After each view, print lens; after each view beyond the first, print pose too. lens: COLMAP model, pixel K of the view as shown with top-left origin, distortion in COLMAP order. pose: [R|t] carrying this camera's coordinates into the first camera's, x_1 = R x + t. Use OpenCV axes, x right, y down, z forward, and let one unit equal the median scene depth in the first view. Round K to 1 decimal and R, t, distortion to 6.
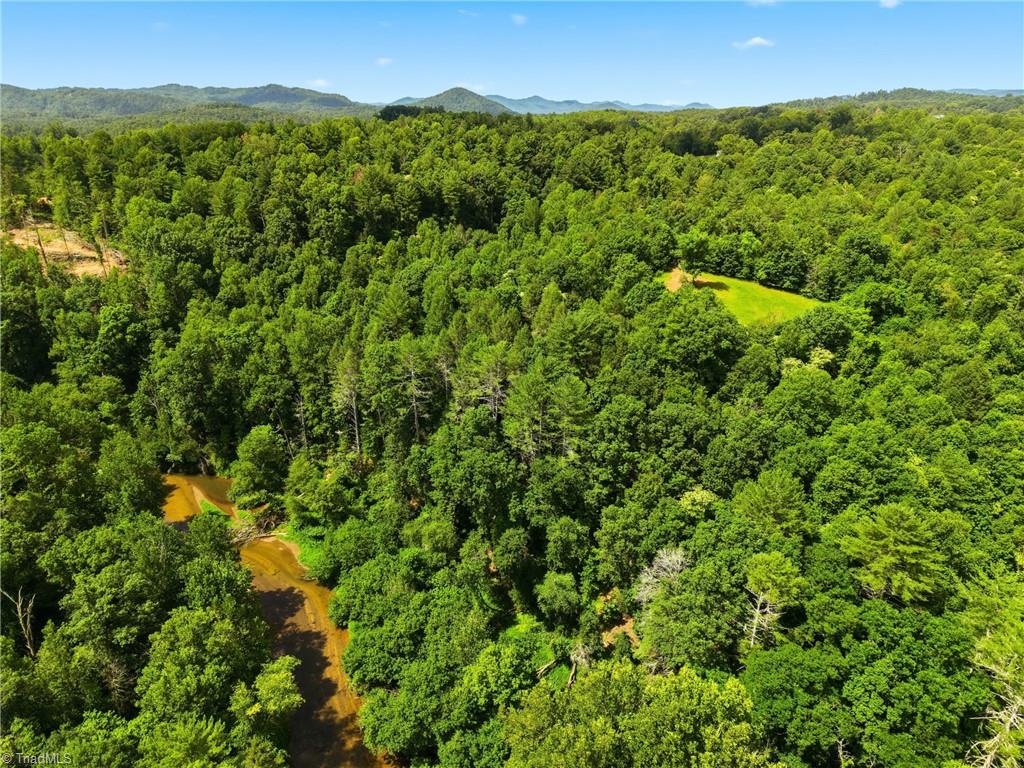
lens RADIAL K [[686.3, 0, 518.1], [0, 686.3, 379.1], [0, 0, 1]] dist [0.051406, -0.083637]
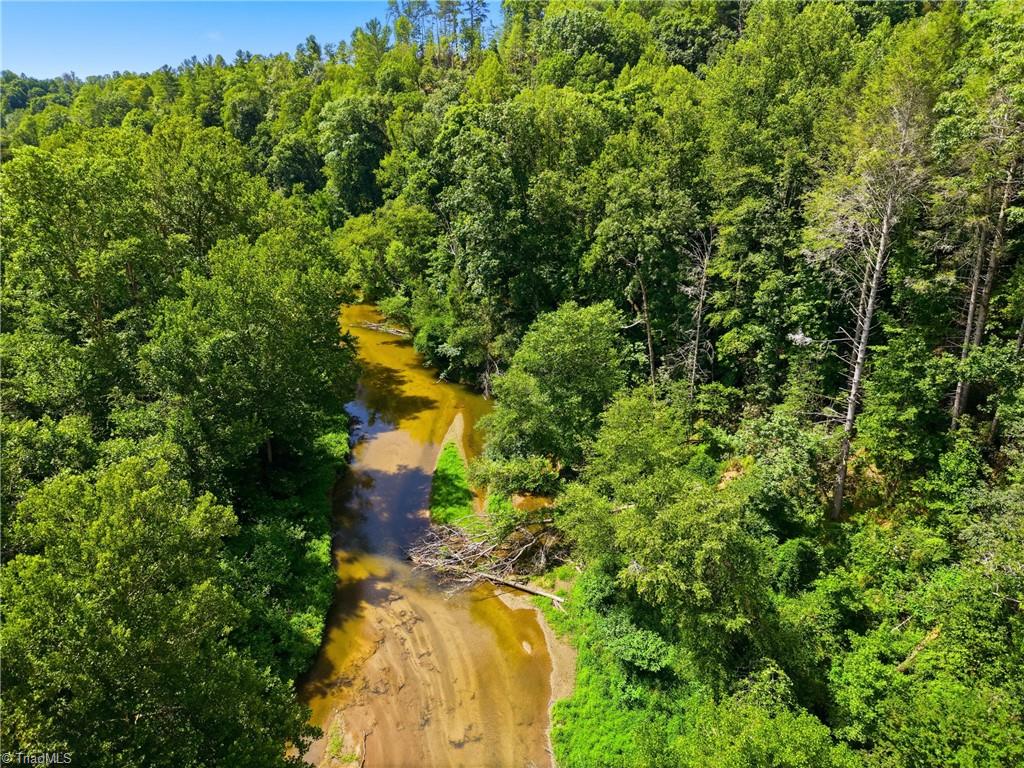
lens RADIAL K [[687.5, 0, 512.0], [0, 687.5, 384.0], [0, 0, 1]] dist [0.062227, -0.084145]
pose [[0.786189, 0.226058, -0.575156, -0.180013], [-0.219198, 0.972188, 0.082482, 0.094900], [0.577805, 0.061226, 0.813875, 0.682365]]
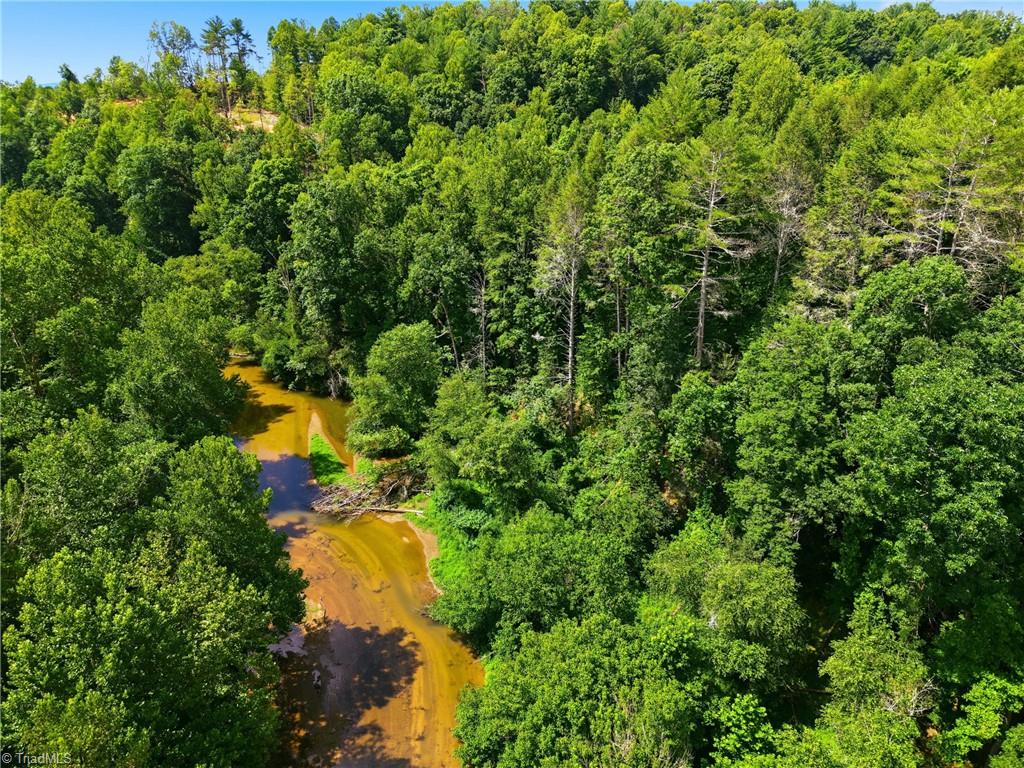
lens RADIAL K [[687.5, 0, 512.0], [0, 687.5, 384.0], [0, 0, 1]] dist [0.062227, -0.084145]
pose [[0.941599, 0.123102, -0.313427, -0.110137], [-0.119006, 0.992370, 0.032245, 0.095083], [0.315005, 0.006938, 0.949065, 0.492922]]
